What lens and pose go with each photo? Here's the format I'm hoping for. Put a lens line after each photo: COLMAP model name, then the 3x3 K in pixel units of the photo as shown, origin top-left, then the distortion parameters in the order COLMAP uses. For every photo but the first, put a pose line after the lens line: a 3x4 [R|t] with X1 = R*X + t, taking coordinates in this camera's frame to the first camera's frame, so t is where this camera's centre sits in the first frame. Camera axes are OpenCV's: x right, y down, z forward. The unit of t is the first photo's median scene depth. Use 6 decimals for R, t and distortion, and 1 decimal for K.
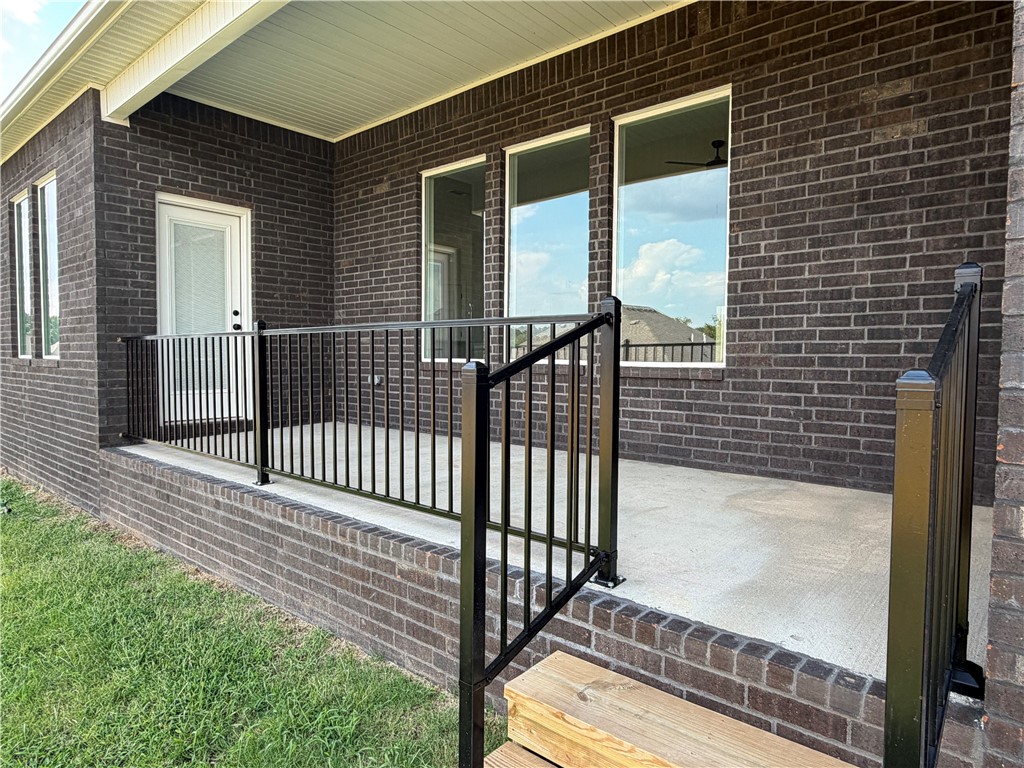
lens RADIAL K [[630.5, 0, 506.2], [0, 630.5, 394.4], [0, 0, 1]] dist [0.008893, 0.002881]
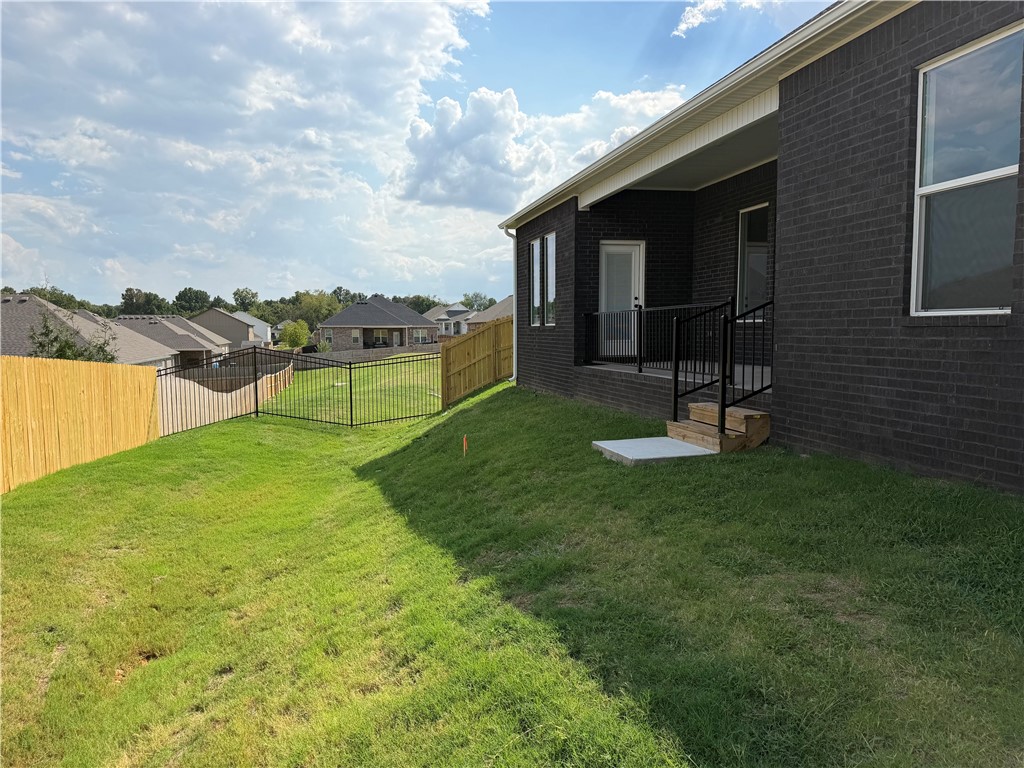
lens RADIAL K [[706.1, 0, 506.3], [0, 706.1, 387.3], [0, 0, 1]] dist [0.048463, -0.060456]
pose [[0.819334, 0.028860, -0.572590, 0.490107], [-0.017366, 0.999523, 0.025528, 0.091496], [0.573054, -0.010972, 0.819444, -0.989730]]
